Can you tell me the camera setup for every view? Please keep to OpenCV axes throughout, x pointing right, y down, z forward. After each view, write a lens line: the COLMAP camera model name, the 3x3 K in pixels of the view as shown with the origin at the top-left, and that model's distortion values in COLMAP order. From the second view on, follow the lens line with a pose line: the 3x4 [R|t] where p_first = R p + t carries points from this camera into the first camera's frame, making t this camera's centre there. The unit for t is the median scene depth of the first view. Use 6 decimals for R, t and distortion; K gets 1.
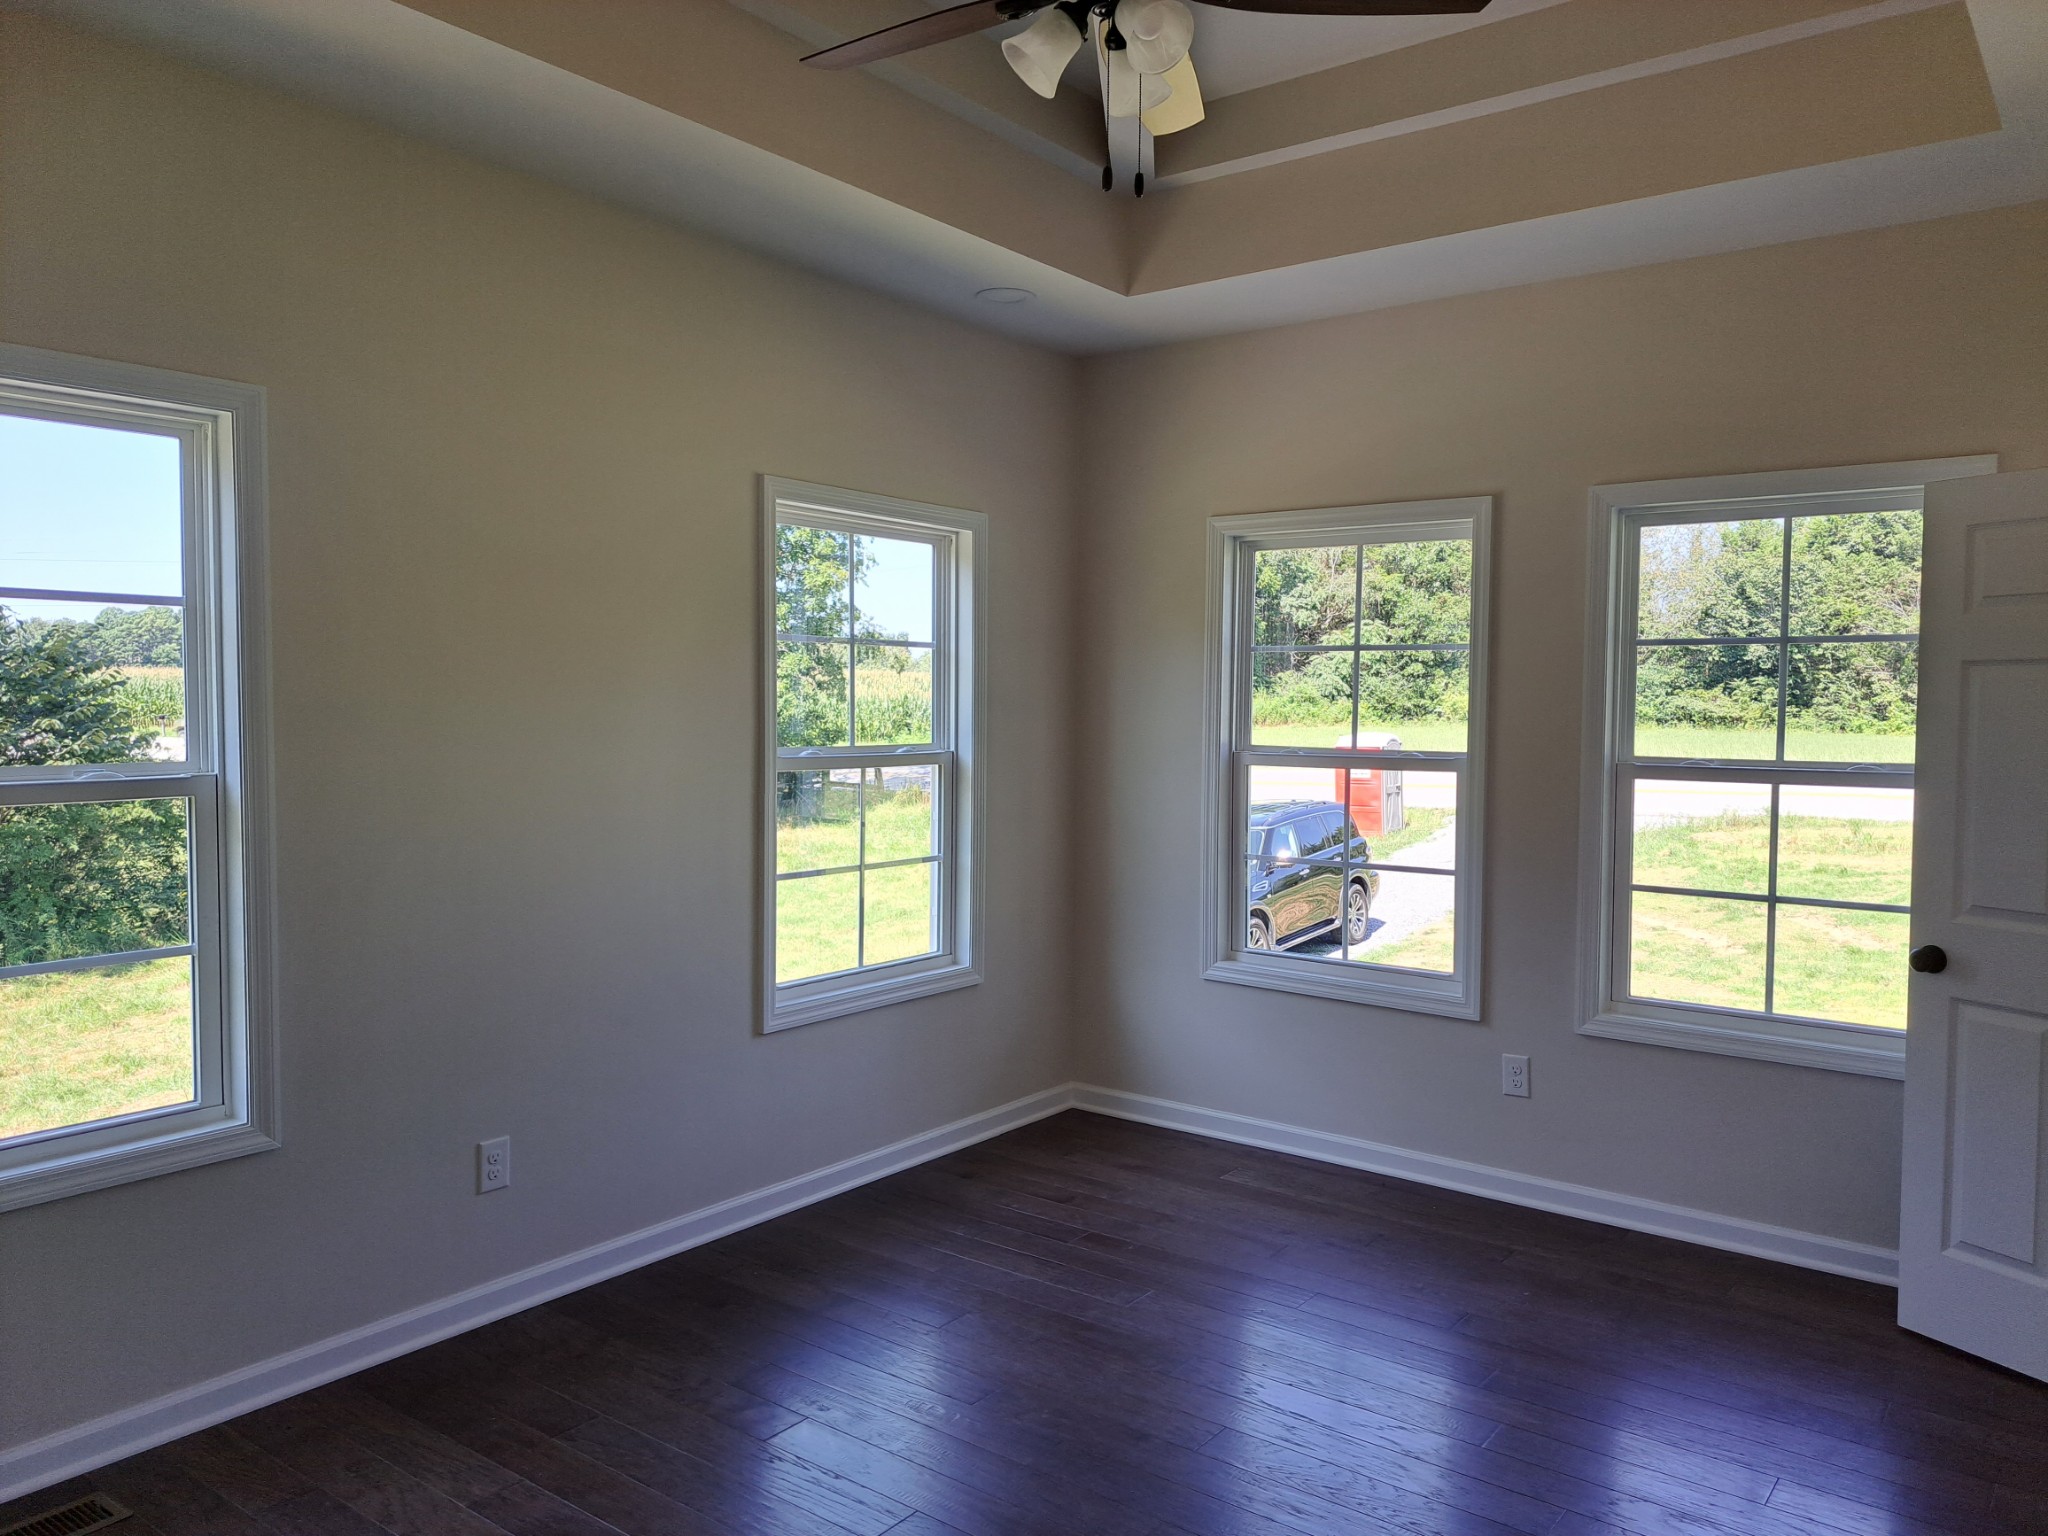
lens RADIAL K [[1479.4, 0, 1024.5], [0, 1479.4, 773.6], [0, 0, 1]] dist [0.059940, -0.055712]
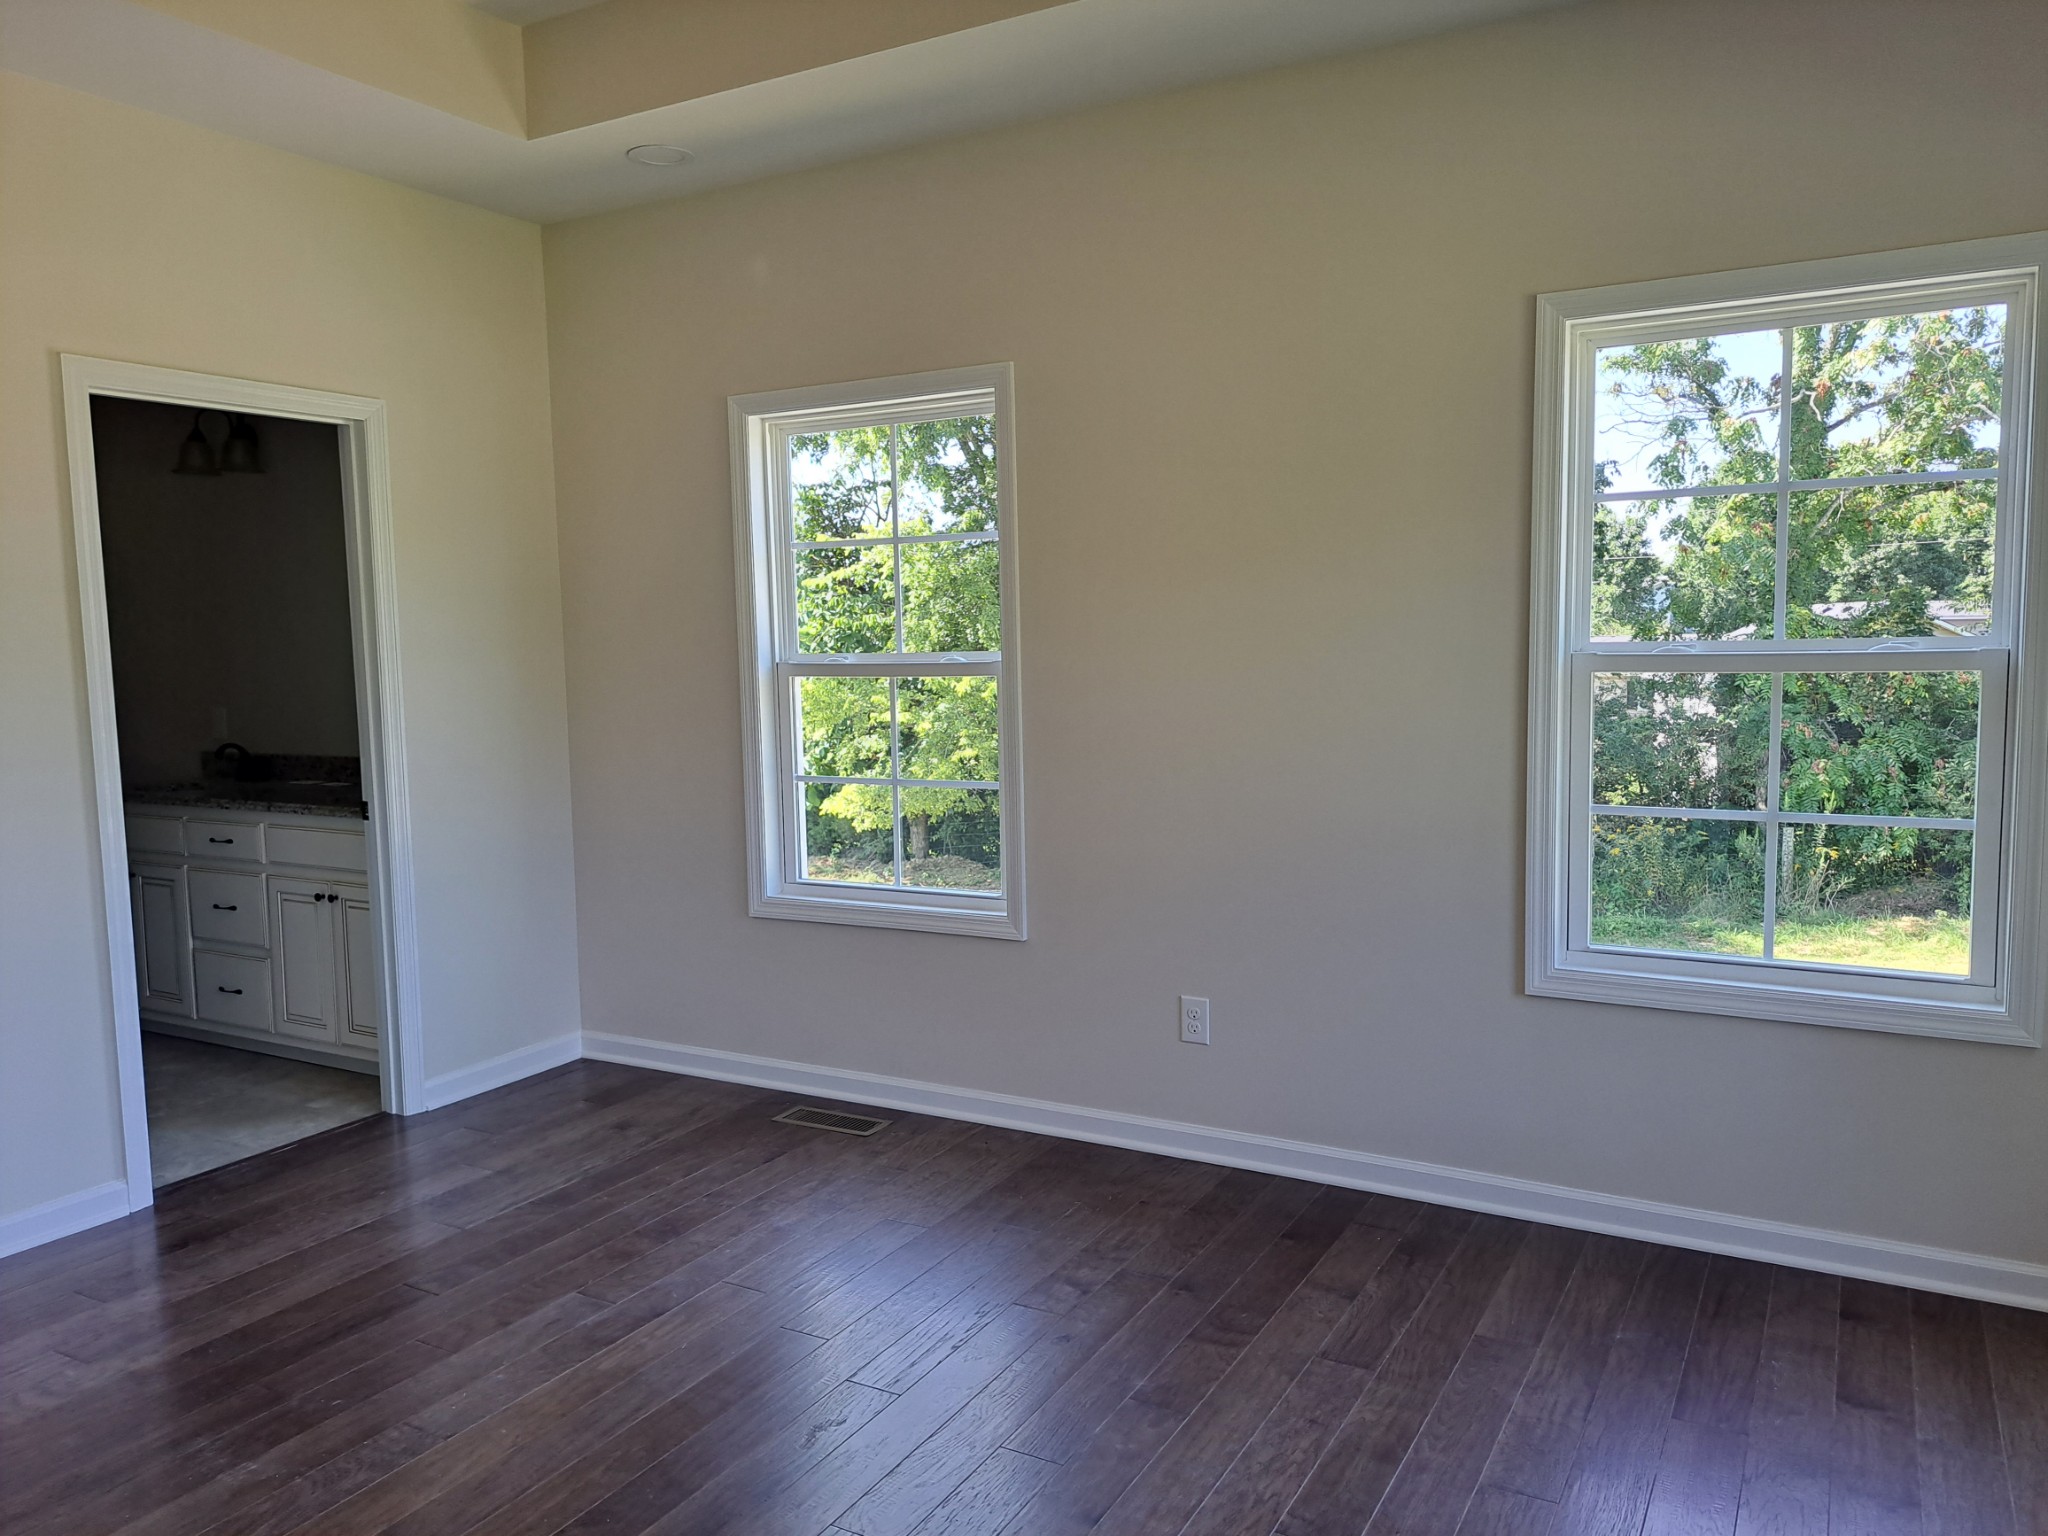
lens RADIAL K [[1479.4, 0, 1033.9], [0, 1479.4, 758.7], [0, 0, 1]] dist [0.059940, -0.055712]
pose [[0.143464, 0.076818, -0.986670, 0.692816], [-0.028843, 0.996884, 0.073419, -0.007202], [0.989235, 0.017925, 0.145233, 0.722435]]
